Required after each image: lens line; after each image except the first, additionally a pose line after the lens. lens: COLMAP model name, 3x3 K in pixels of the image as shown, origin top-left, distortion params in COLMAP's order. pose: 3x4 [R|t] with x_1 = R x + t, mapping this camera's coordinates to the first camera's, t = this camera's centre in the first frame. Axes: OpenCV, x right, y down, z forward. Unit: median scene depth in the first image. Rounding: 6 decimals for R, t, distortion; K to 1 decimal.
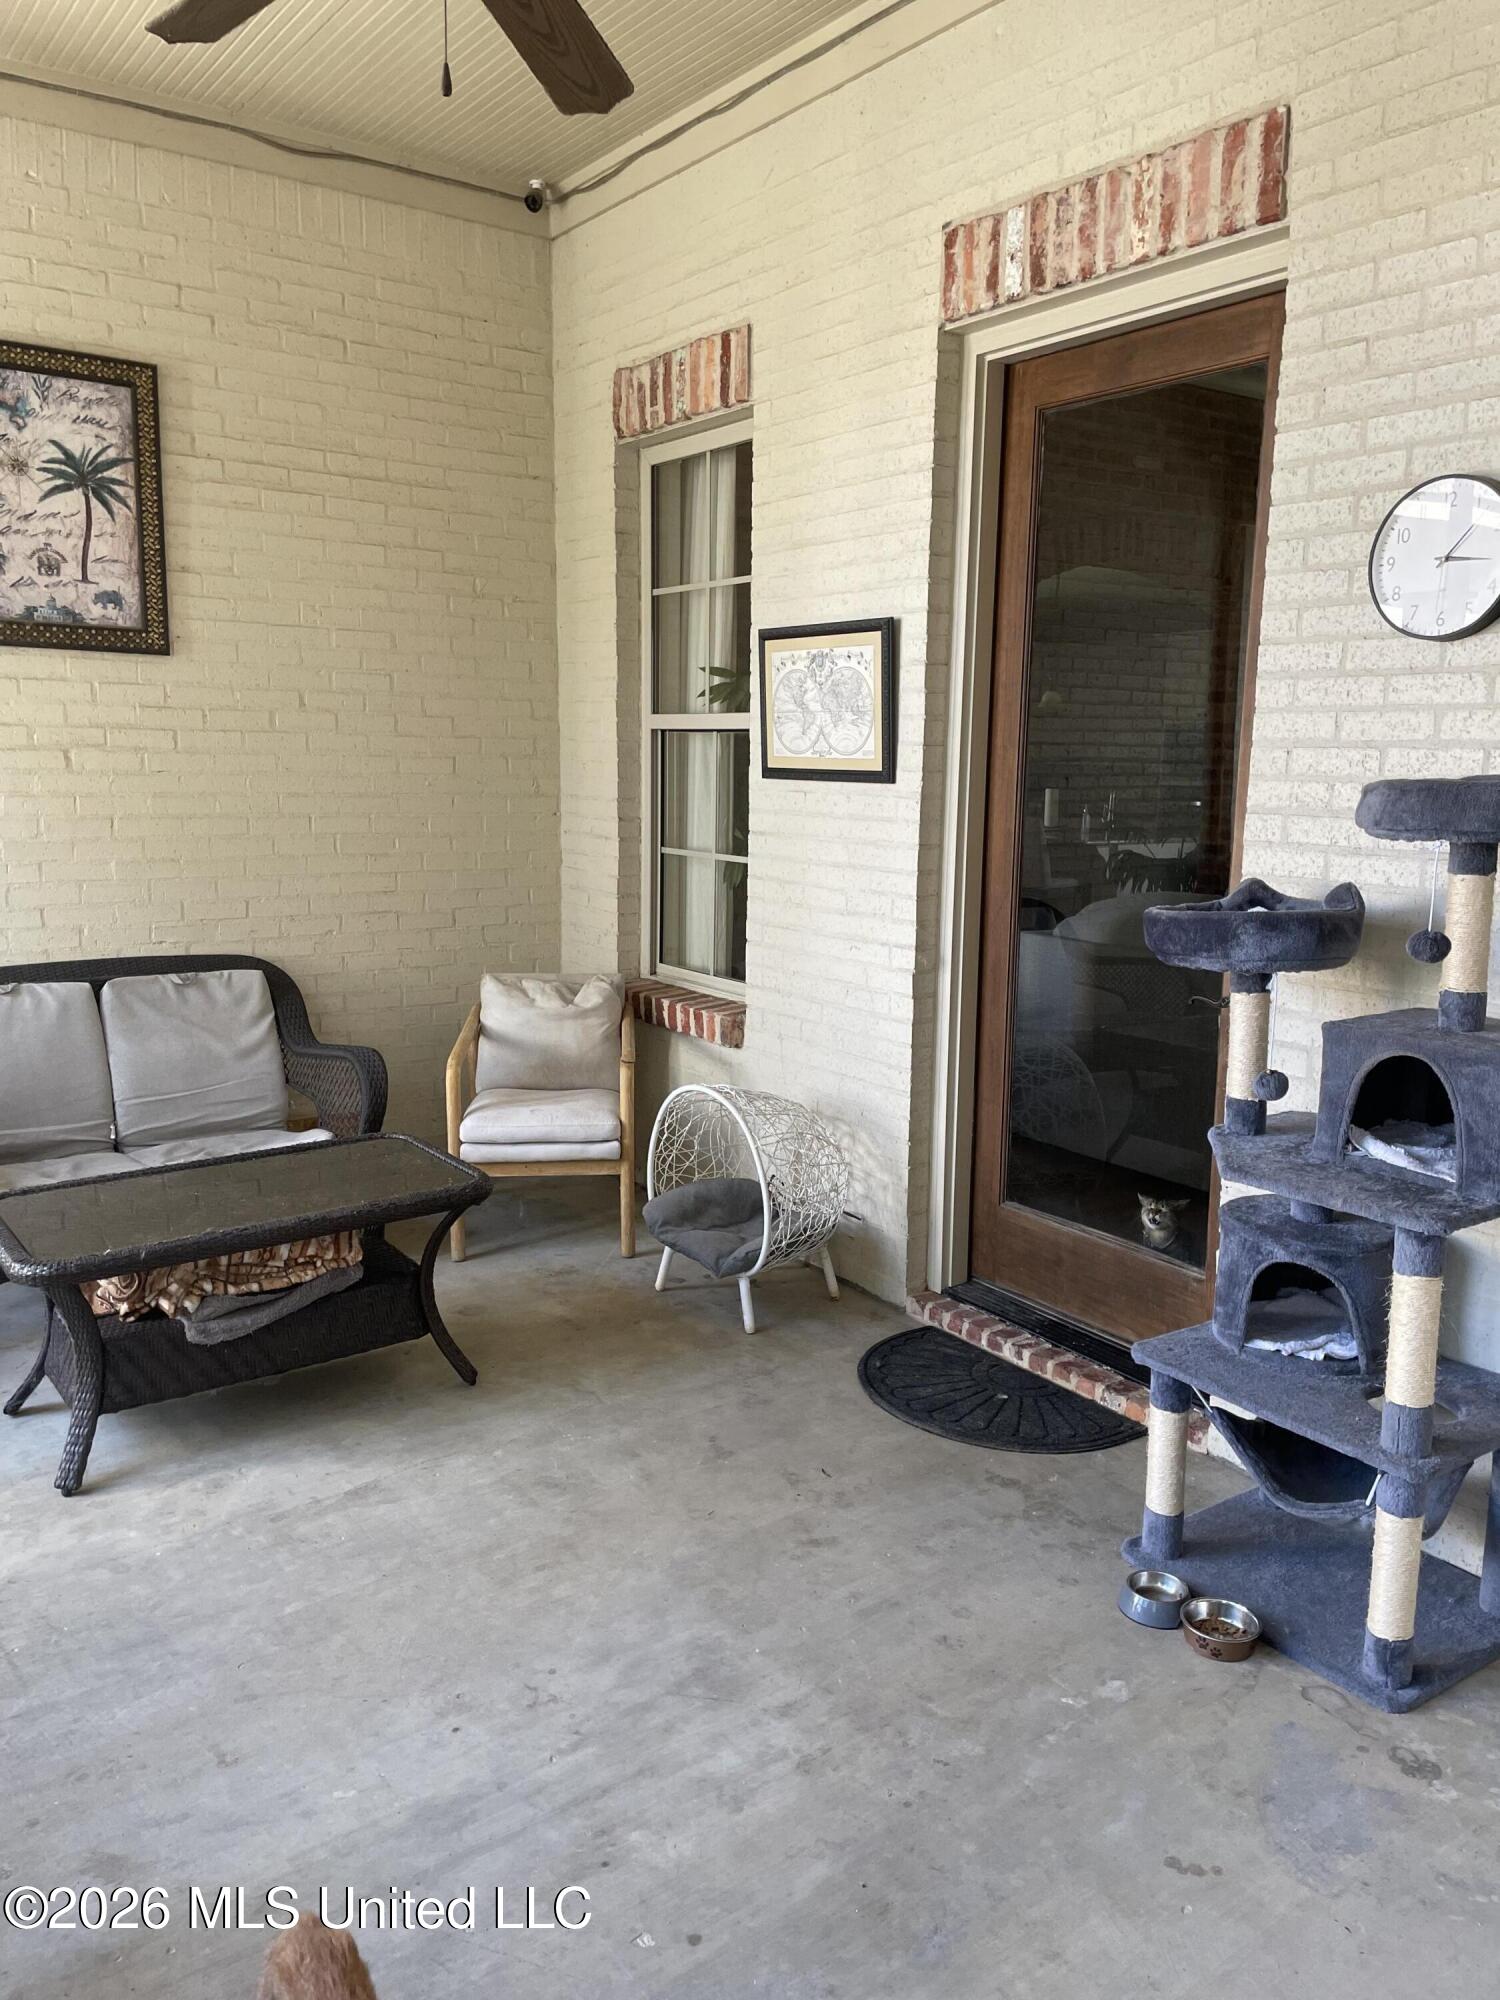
lens RADIAL K [[1509.7, 0, 763.8], [0, 1509.7, 998.1], [0, 0, 1]] dist [0.053955, -0.082604]
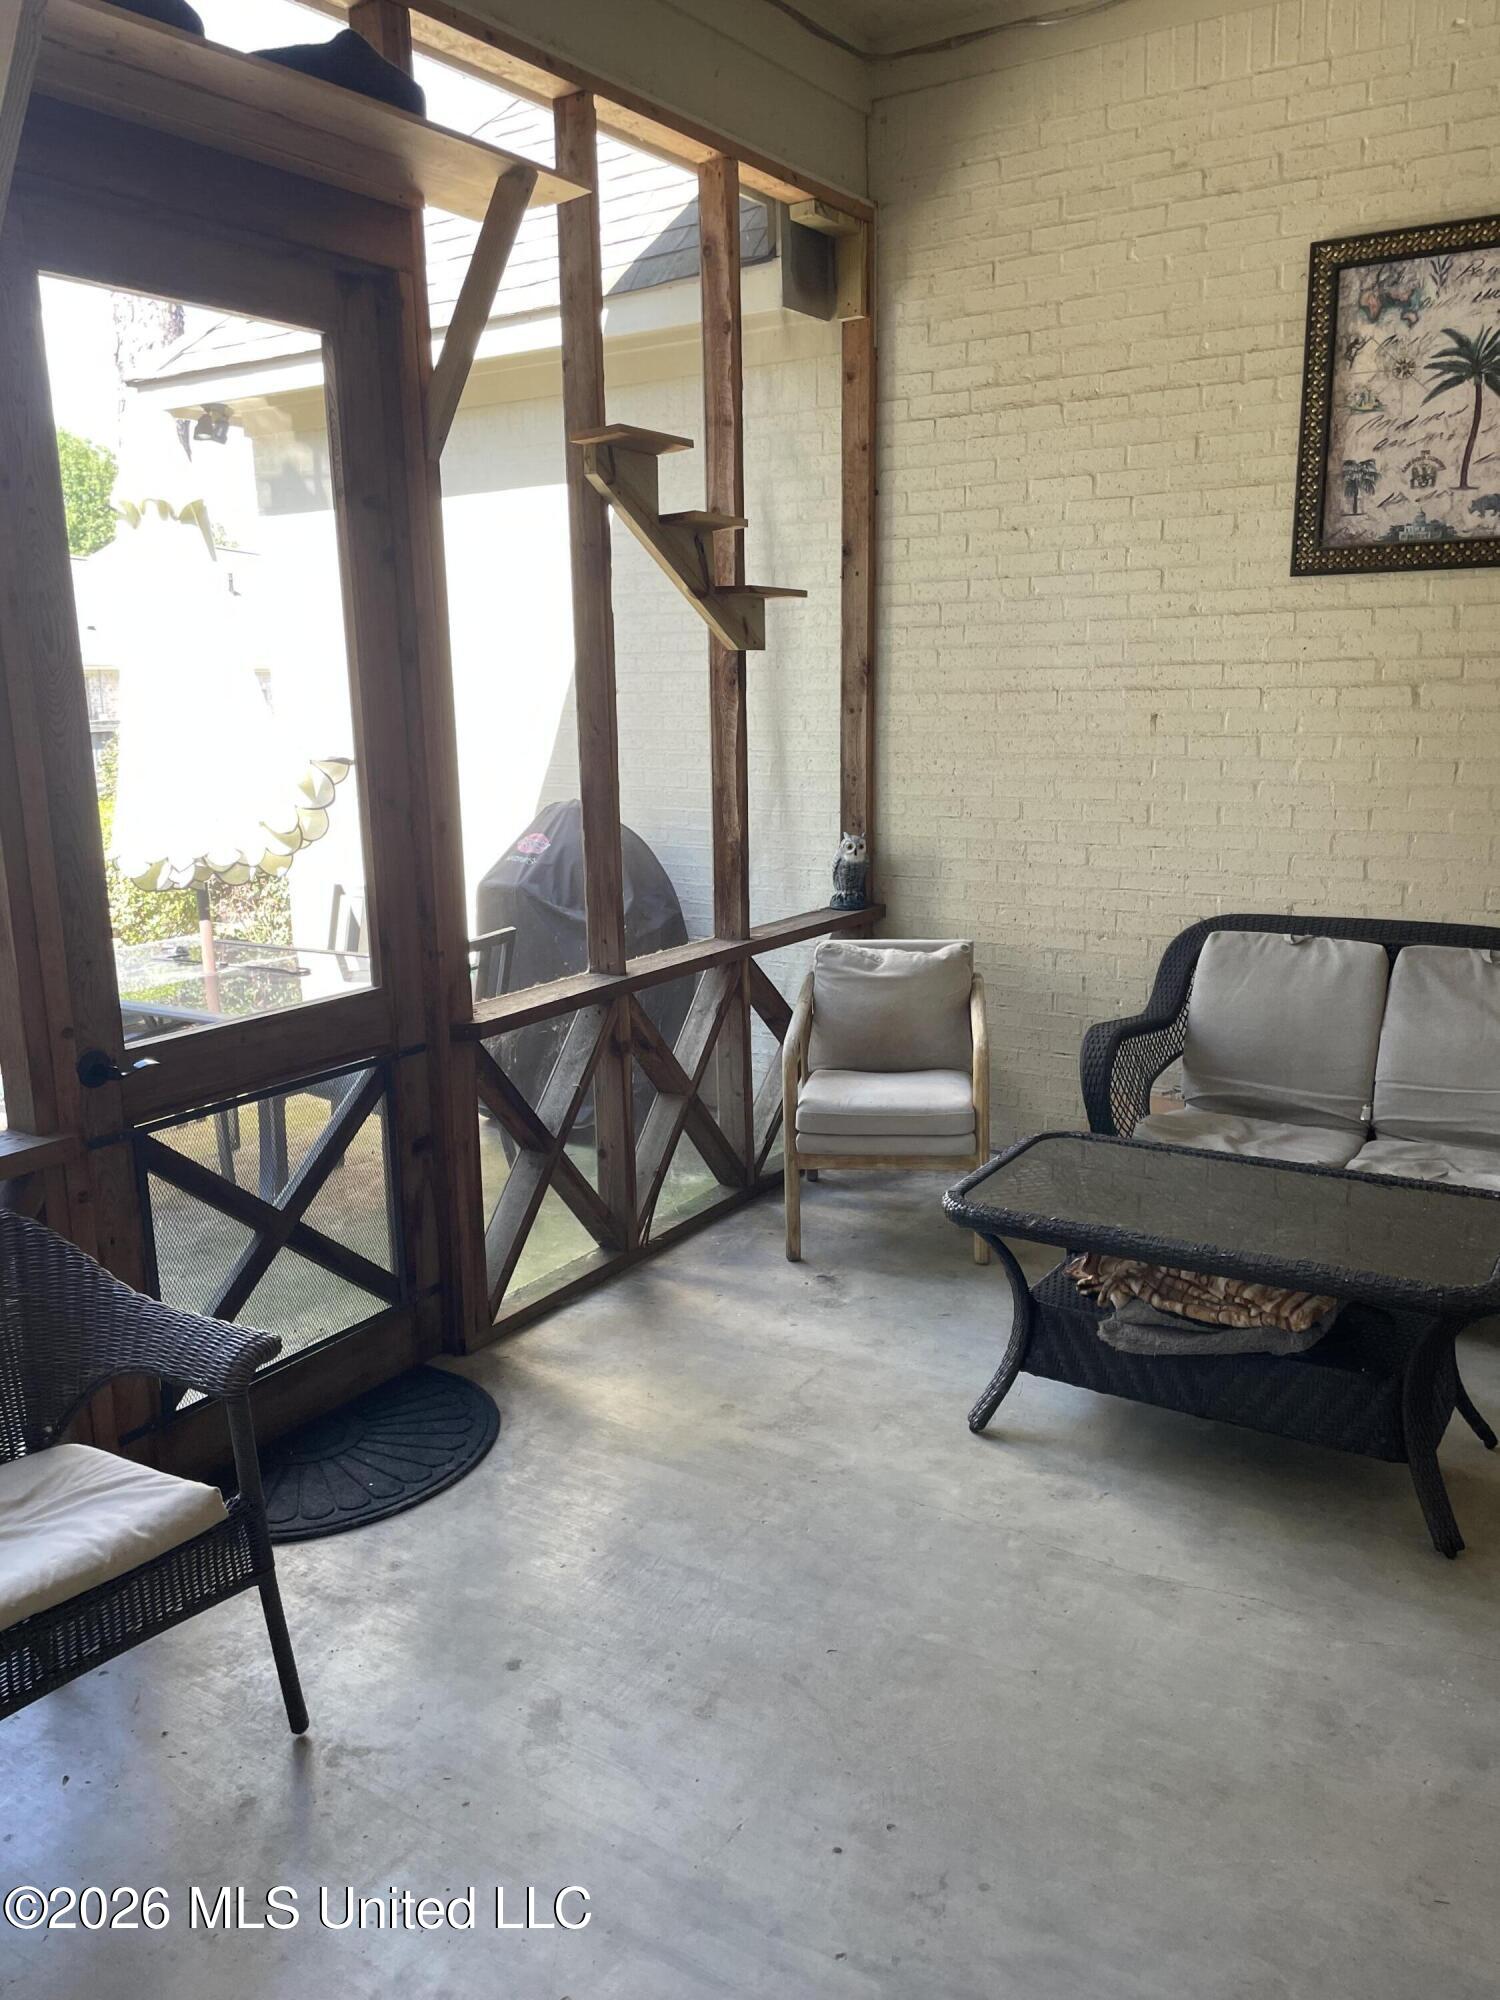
lens RADIAL K [[1509.7, 0, 762.0], [0, 1509.7, 994.2], [0, 0, 1]] dist [0.053955, -0.082604]
pose [[0.336814, 0.167885, -0.926483, 0.277997], [-0.128214, 0.982988, 0.131513, -0.054573], [0.932801, 0.074493, 0.352609, 0.352217]]
